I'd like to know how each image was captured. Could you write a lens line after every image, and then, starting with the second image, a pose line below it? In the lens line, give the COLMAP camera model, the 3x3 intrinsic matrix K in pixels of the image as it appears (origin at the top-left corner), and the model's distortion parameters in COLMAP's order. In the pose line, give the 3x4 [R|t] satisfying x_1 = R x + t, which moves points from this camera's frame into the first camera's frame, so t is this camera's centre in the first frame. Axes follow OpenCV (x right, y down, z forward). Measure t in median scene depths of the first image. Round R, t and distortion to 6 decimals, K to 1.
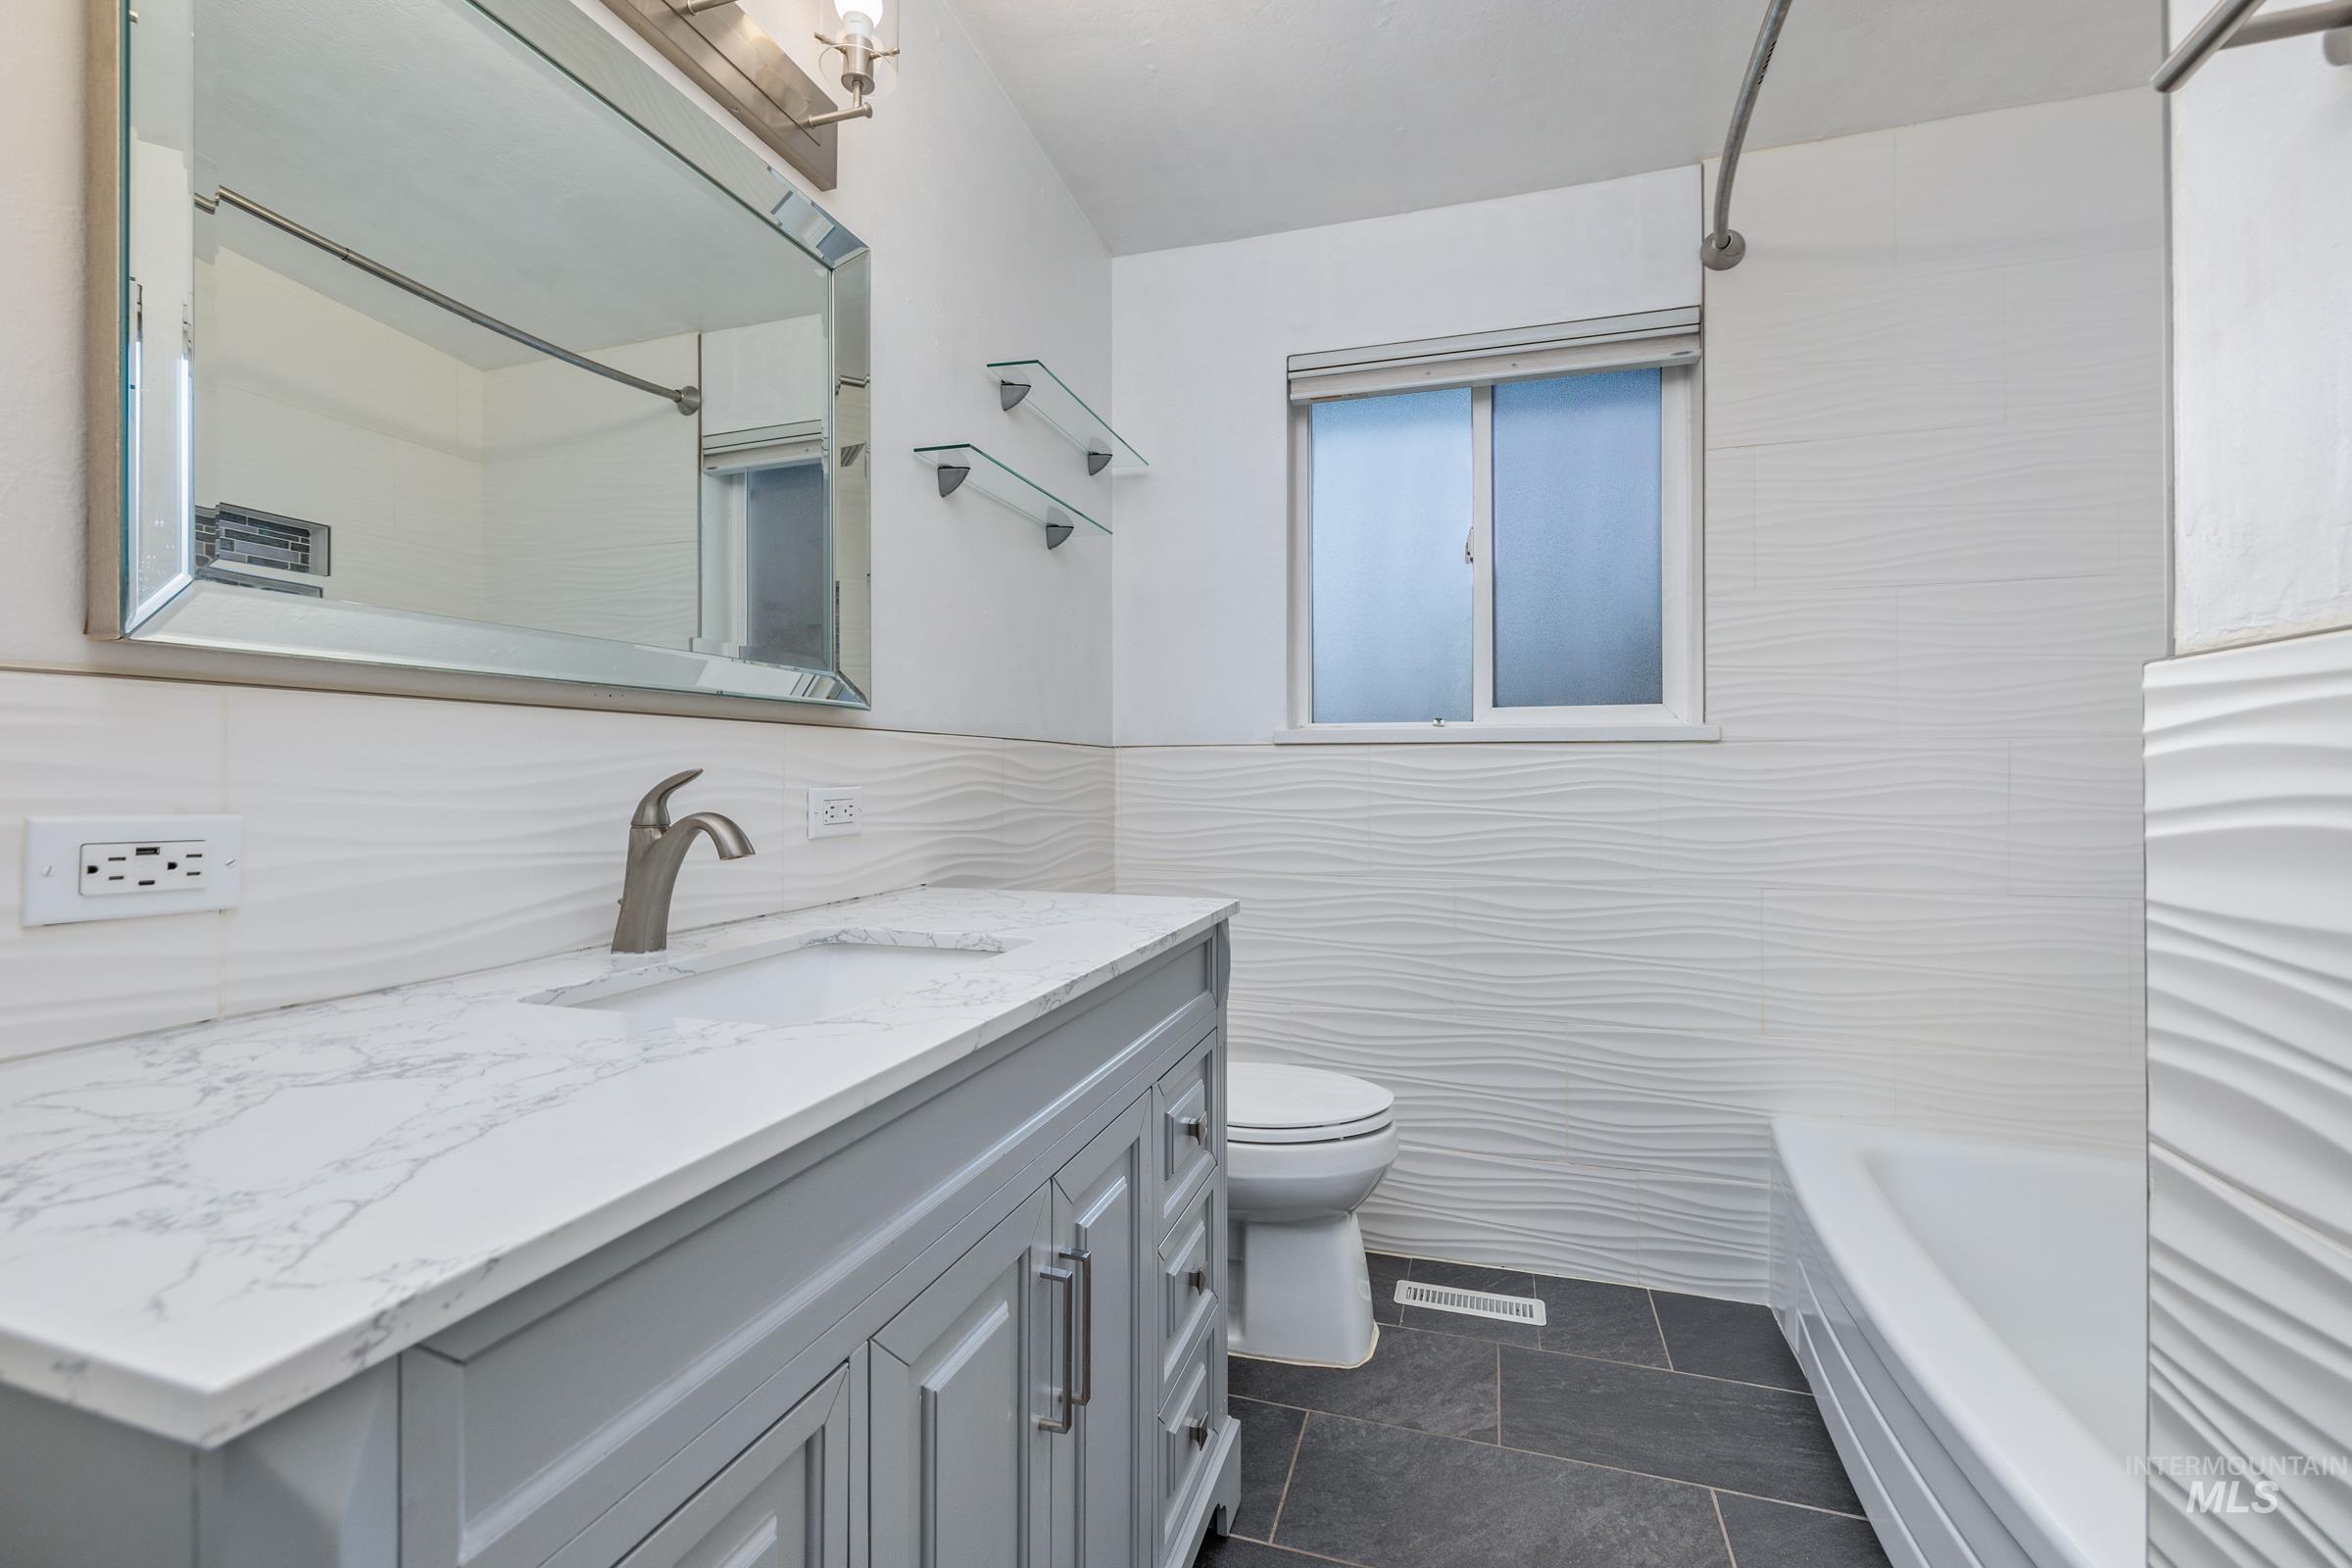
lens RADIAL K [[988.7, 0, 1180.6], [0, 988.7, 774.2], [0, 0, 1]] dist [-0.001768, -0.000902]
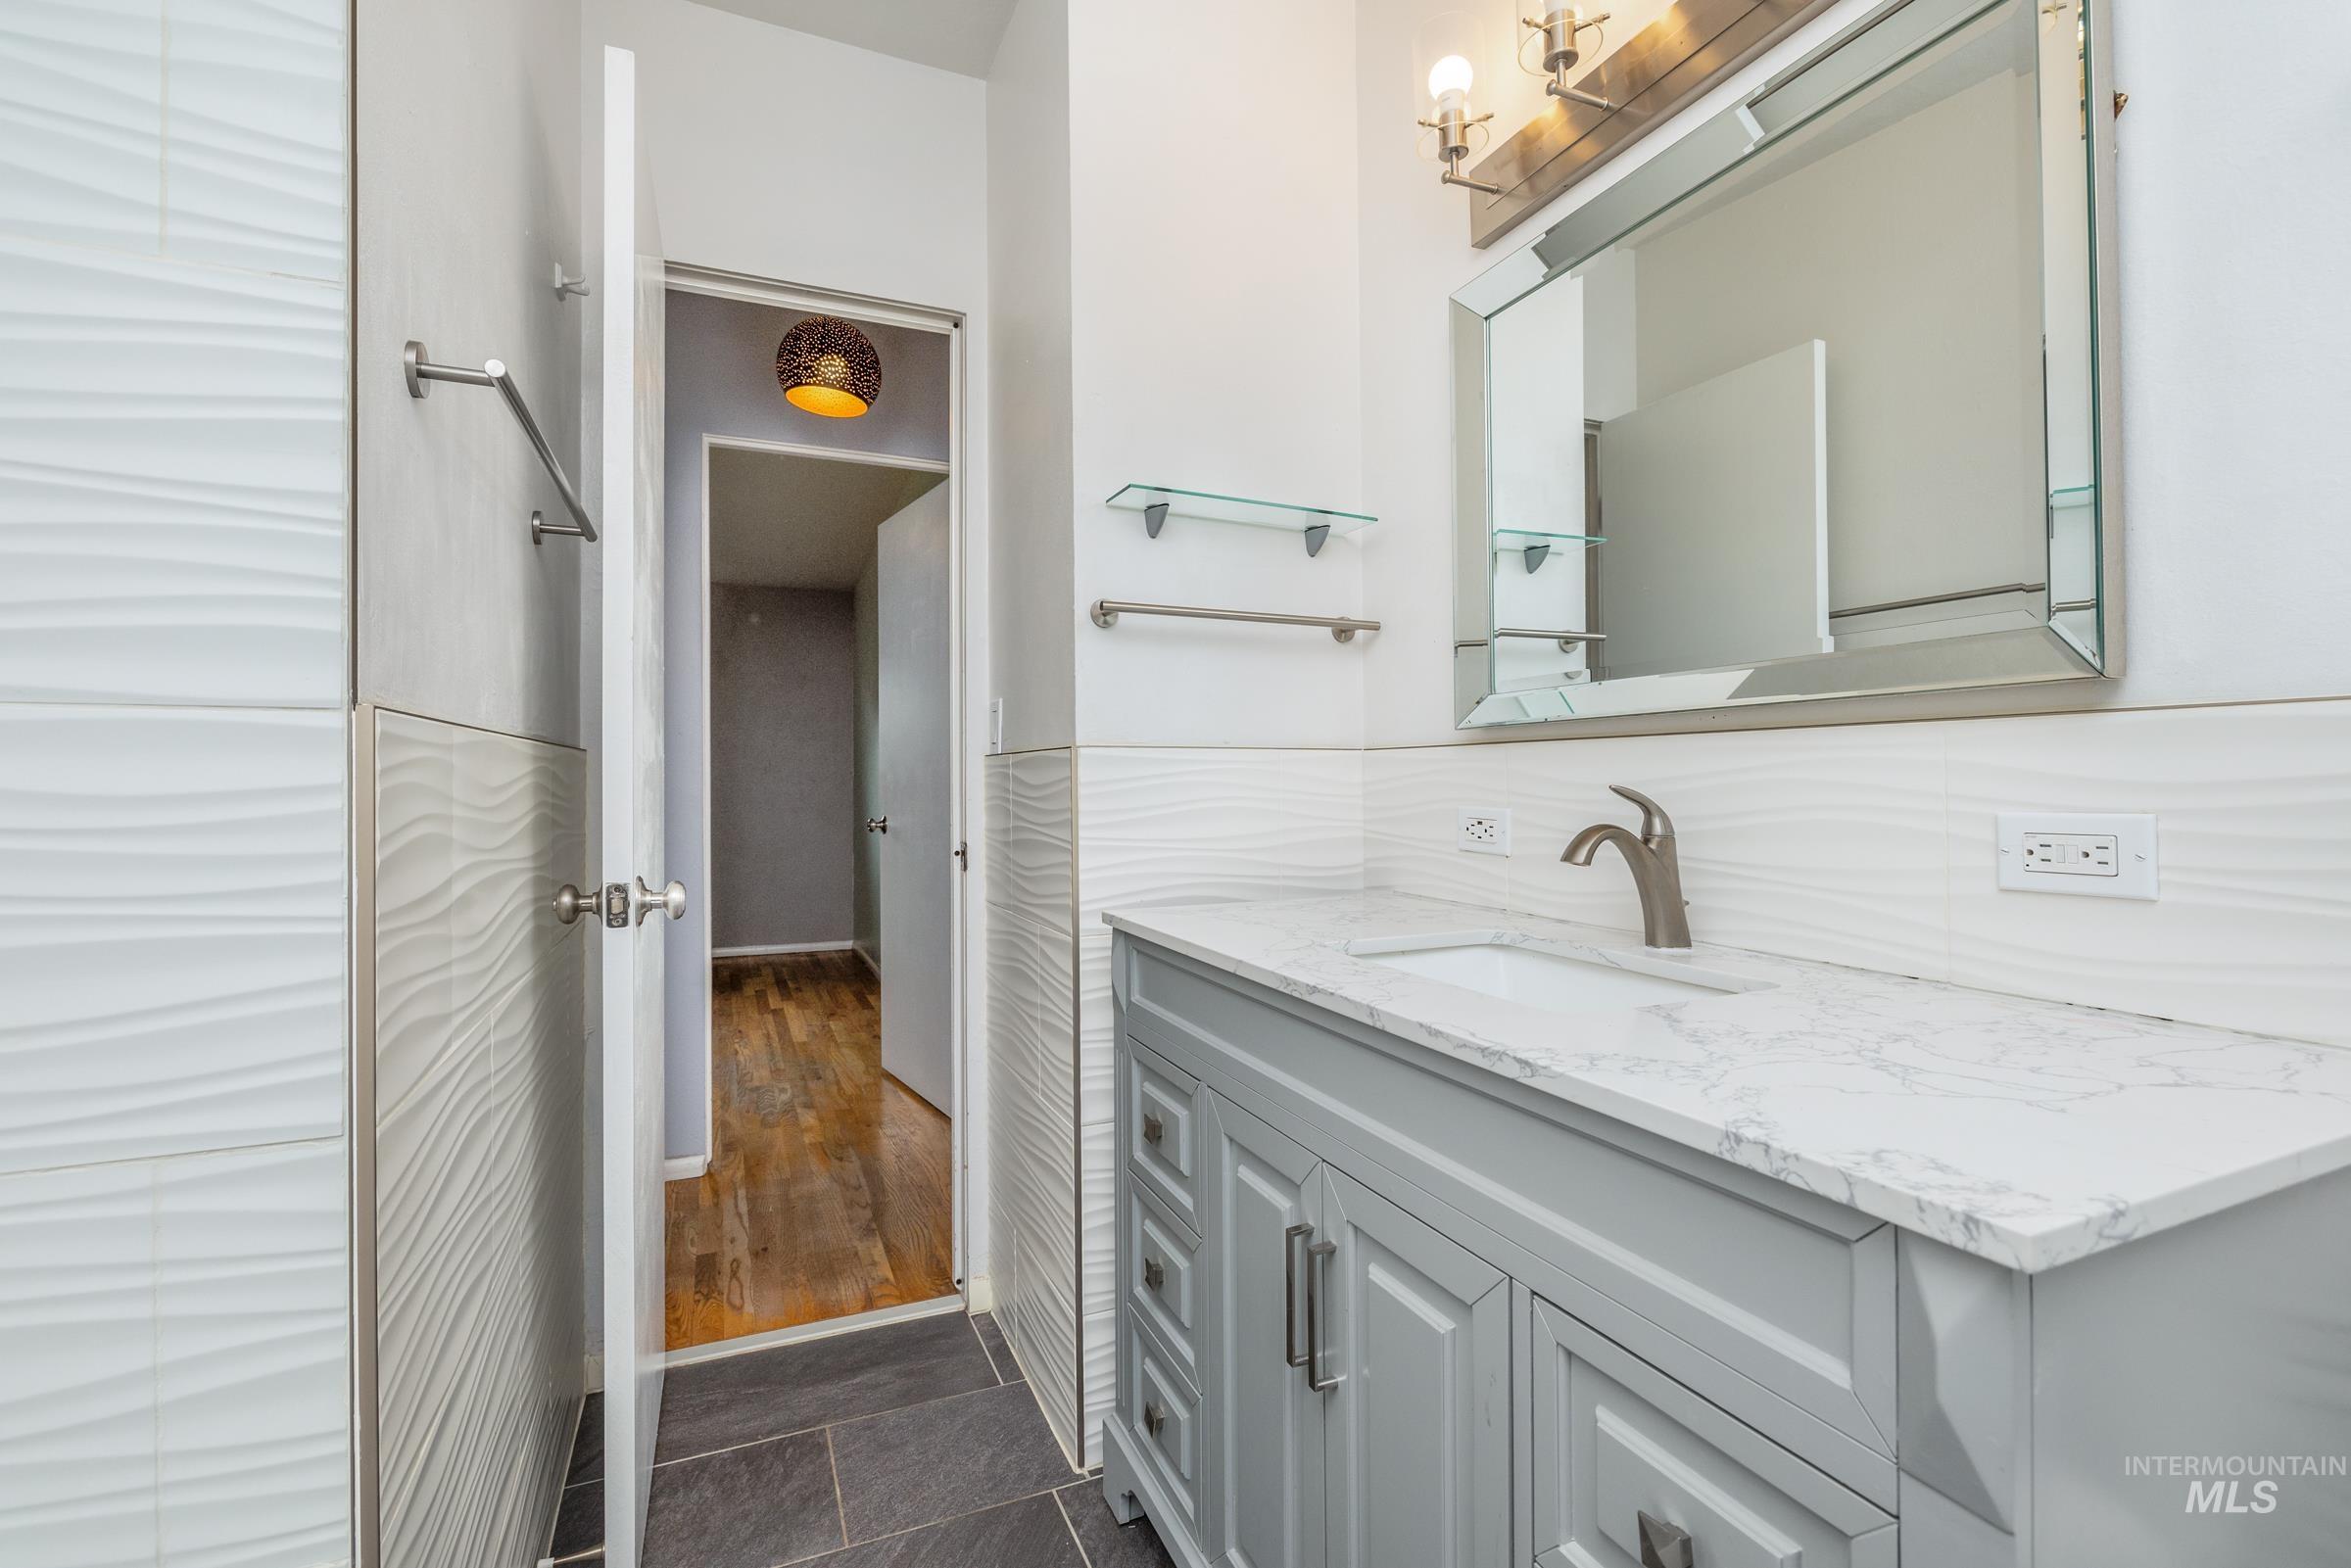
lens RADIAL K [[1034.8, 0, 1175.5], [0, 1034.8, 784.0], [0, 0, 1]] dist [0.000061, 0.000000]
pose [[-0.749432, 0.005671, -0.662057, 0.513300], [0.004533, 0.999984, 0.003435, -0.010350], [0.662066, -0.000427, -0.749445, 1.178307]]
